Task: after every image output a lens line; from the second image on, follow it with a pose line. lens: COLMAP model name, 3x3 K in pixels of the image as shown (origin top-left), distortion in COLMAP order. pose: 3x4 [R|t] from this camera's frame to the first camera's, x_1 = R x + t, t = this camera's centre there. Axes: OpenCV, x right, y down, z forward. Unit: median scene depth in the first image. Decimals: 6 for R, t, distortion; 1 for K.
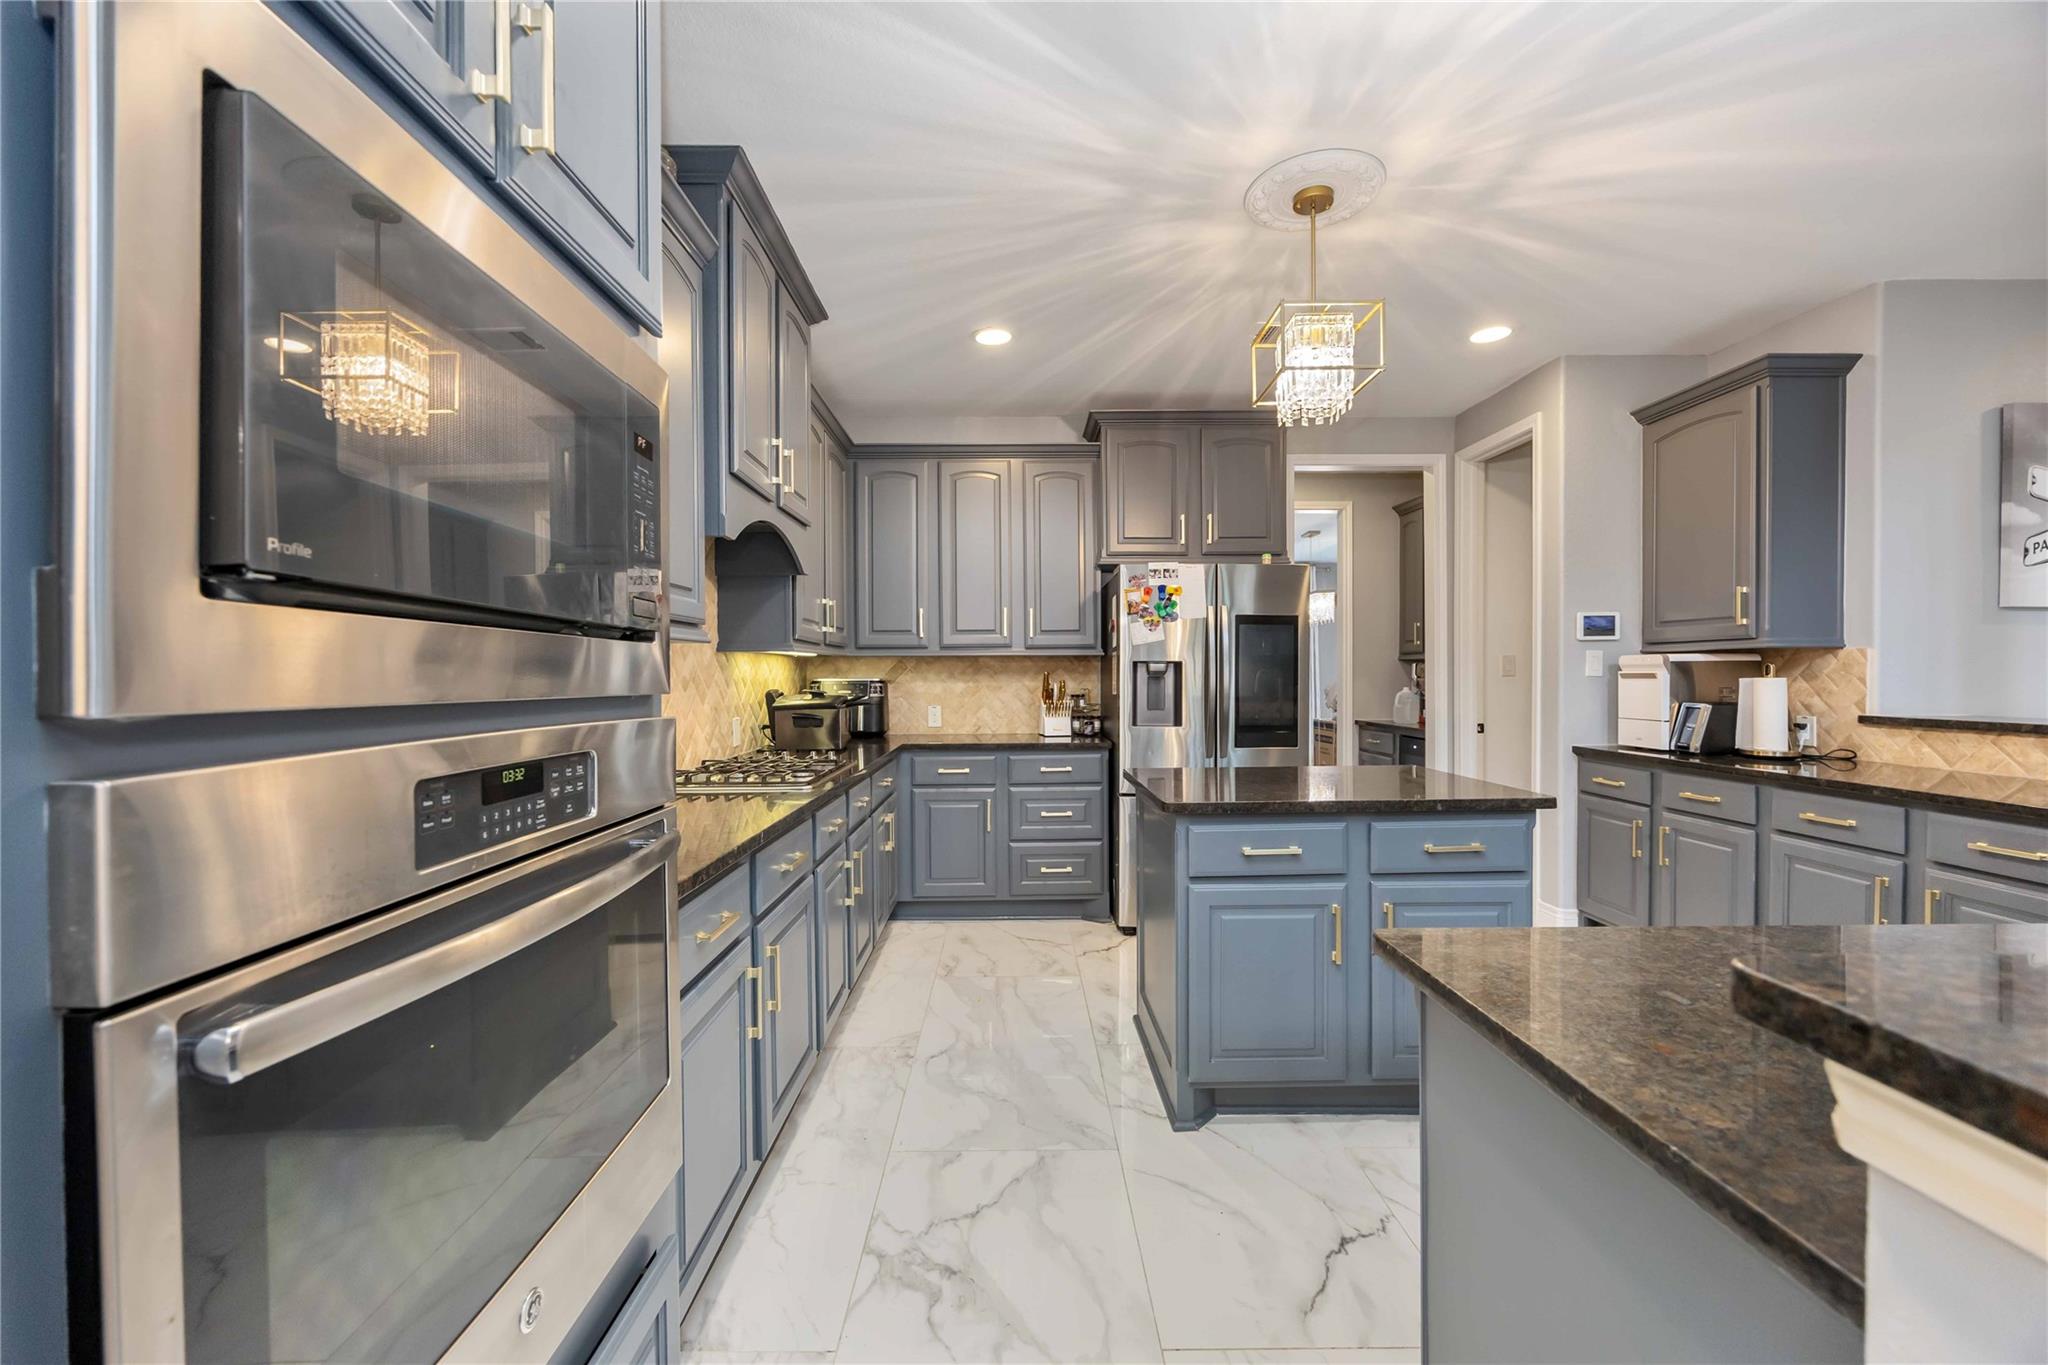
lens RADIAL K [[782.6, 0, 1016.4], [0, 782.6, 678.8], [0, 0, 1]] dist [-0.005119, -0.000187]
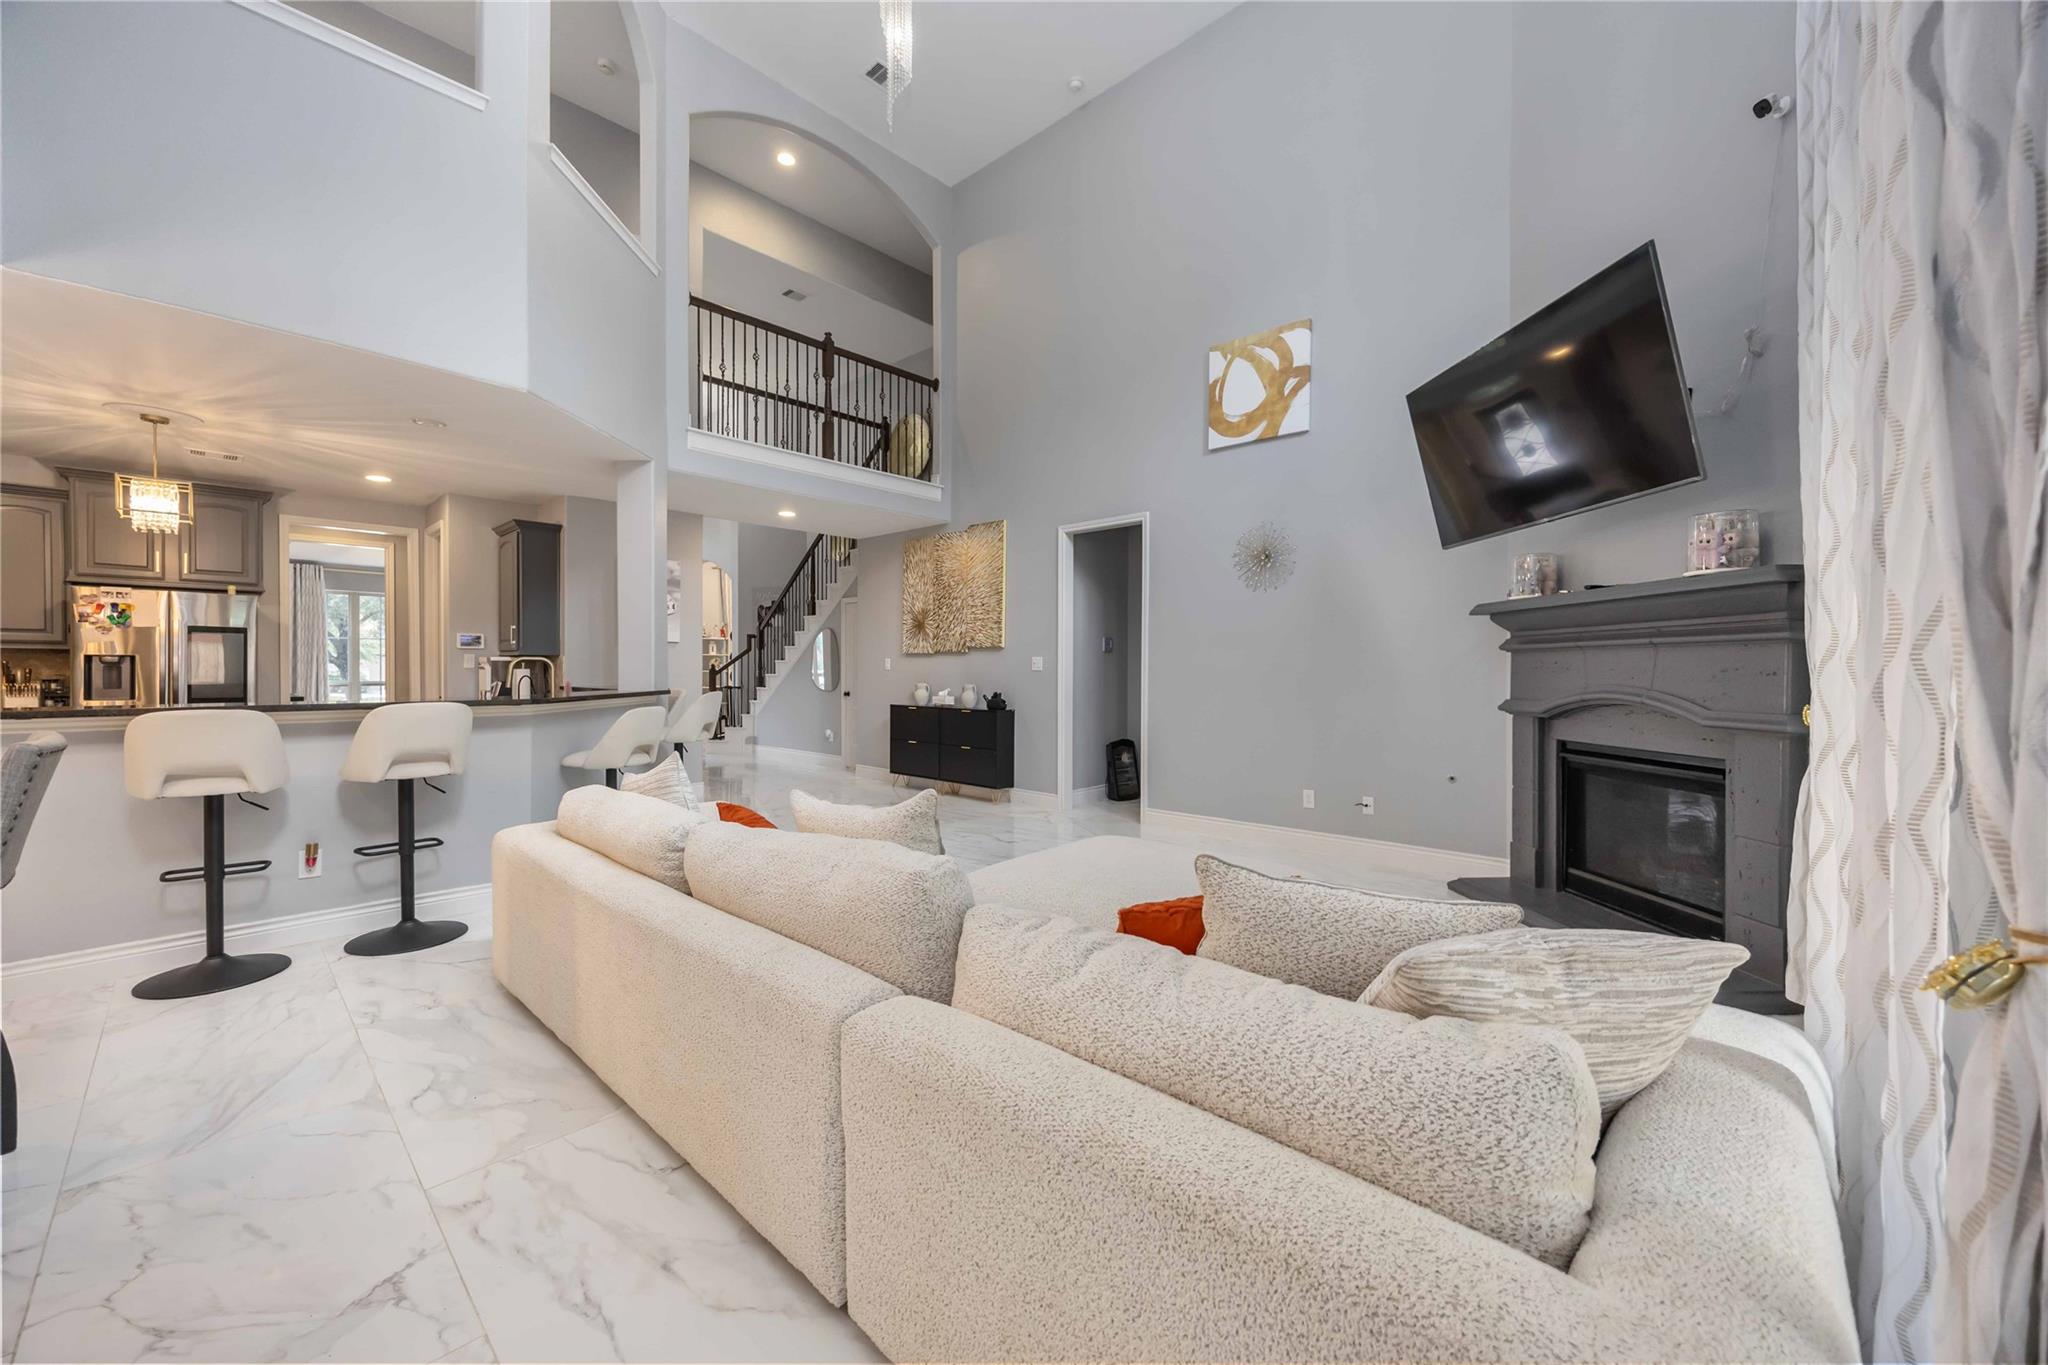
lens RADIAL K [[780.9, 0, 1022.3], [0, 780.9, 663.0], [0, 0, 1]] dist [-0.002452, -0.000167]
pose [[0.688986, 0.013836, 0.724642, 0.333054], [-0.004578, 0.999881, -0.014738, 0.006622], [-0.724760, 0.006837, 0.688968, -1.346934]]
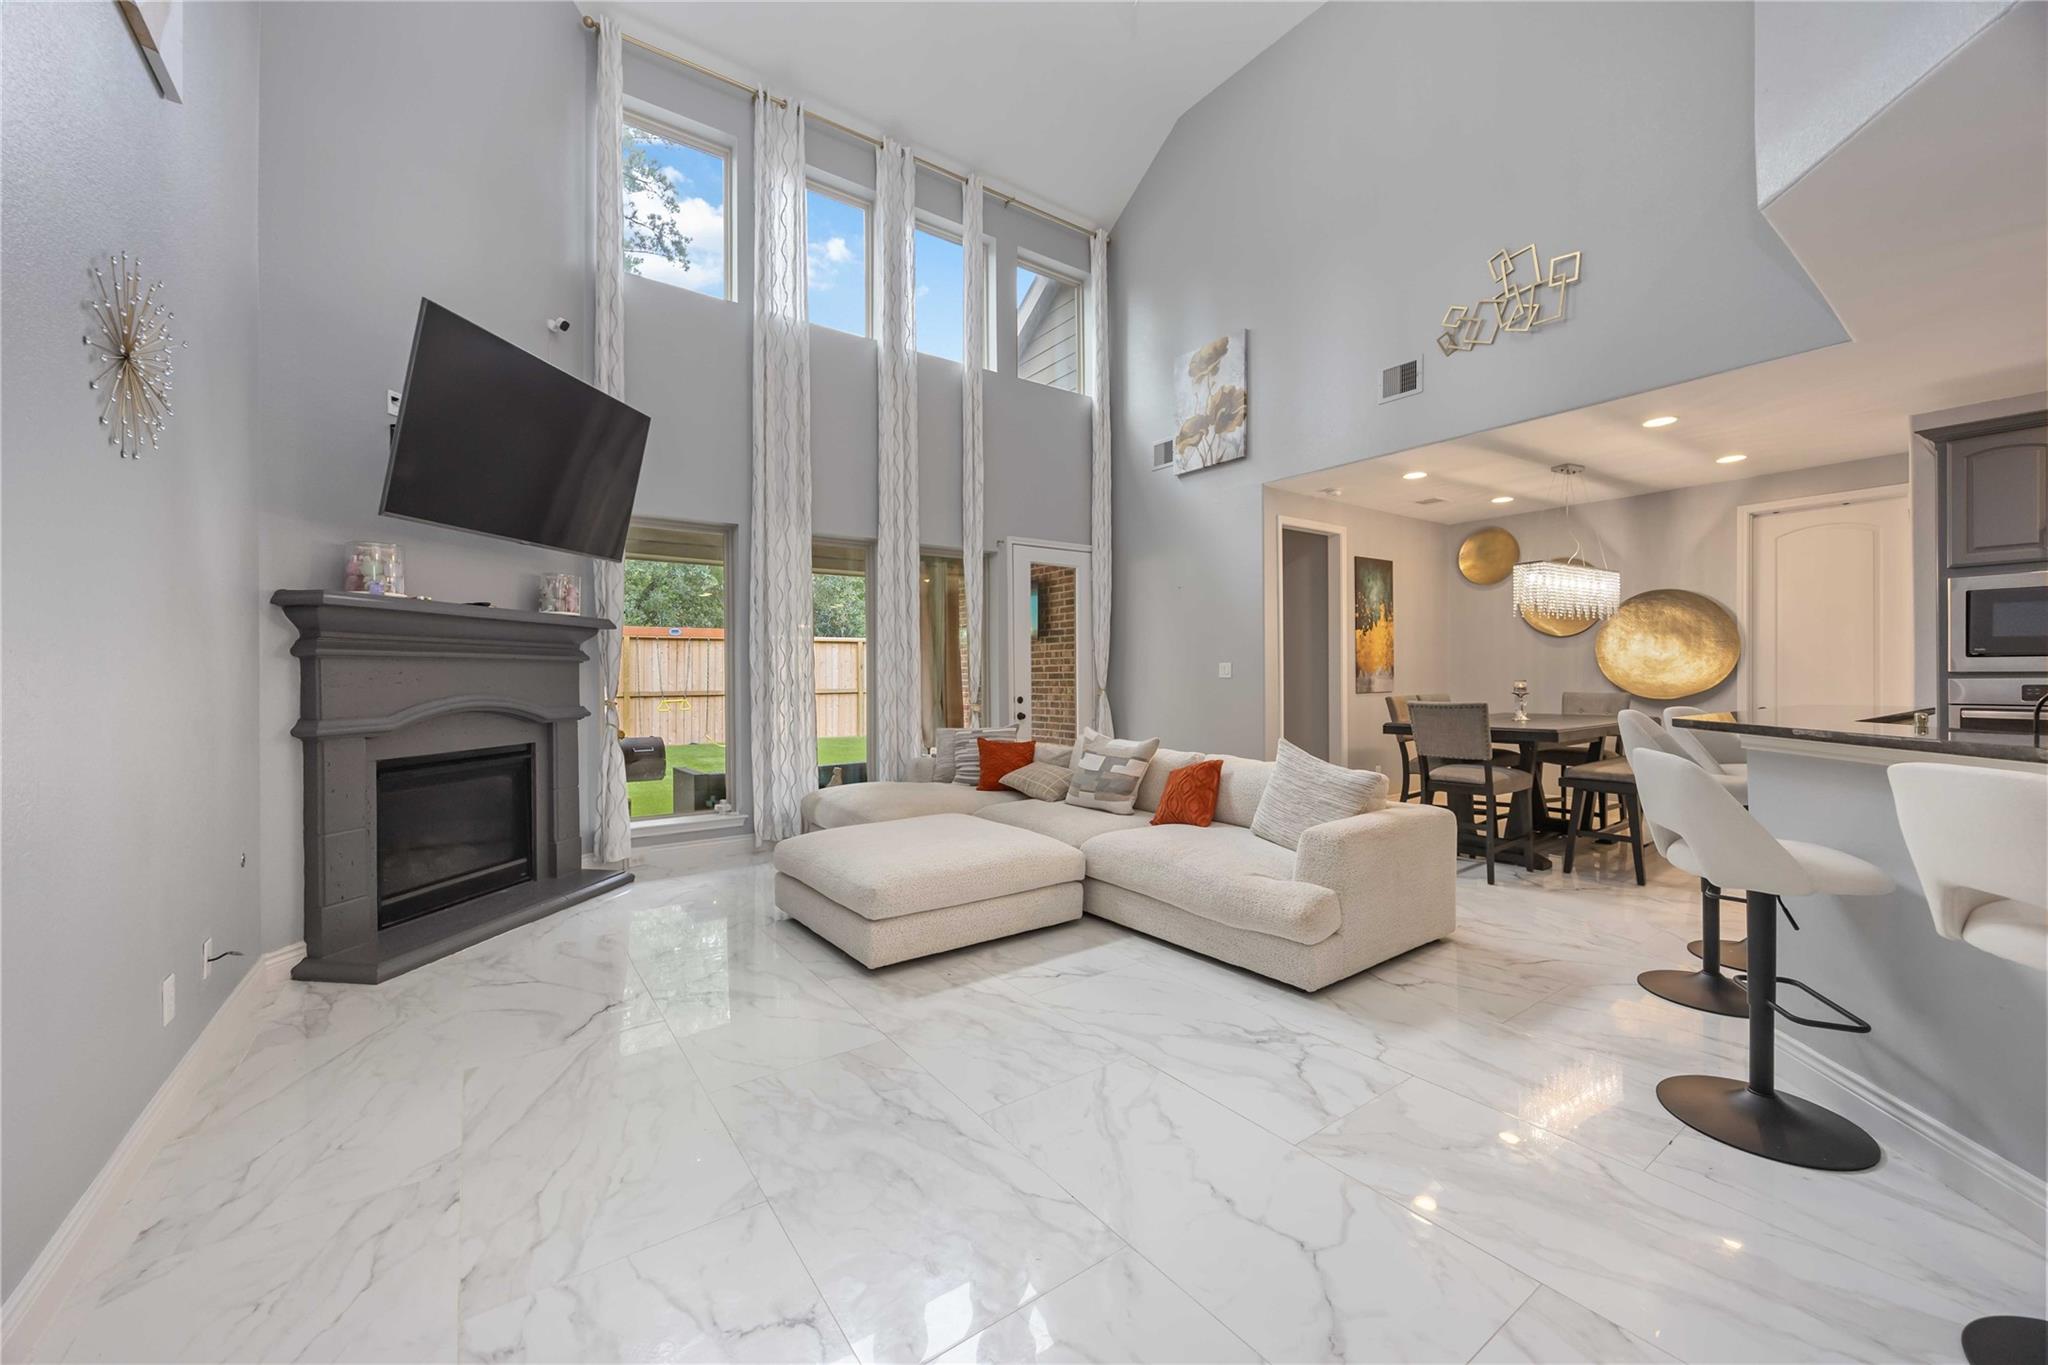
lens RADIAL K [[782.6, 0, 1016.4], [0, 782.6, 678.8], [0, 0, 1]] dist [-0.005119, -0.000187]
pose [[-0.816879, 0.013536, -0.576650, 1.684025], [0.009664, 0.999905, 0.009782, -0.009049], [0.576728, 0.002418, -0.816932, 0.261225]]
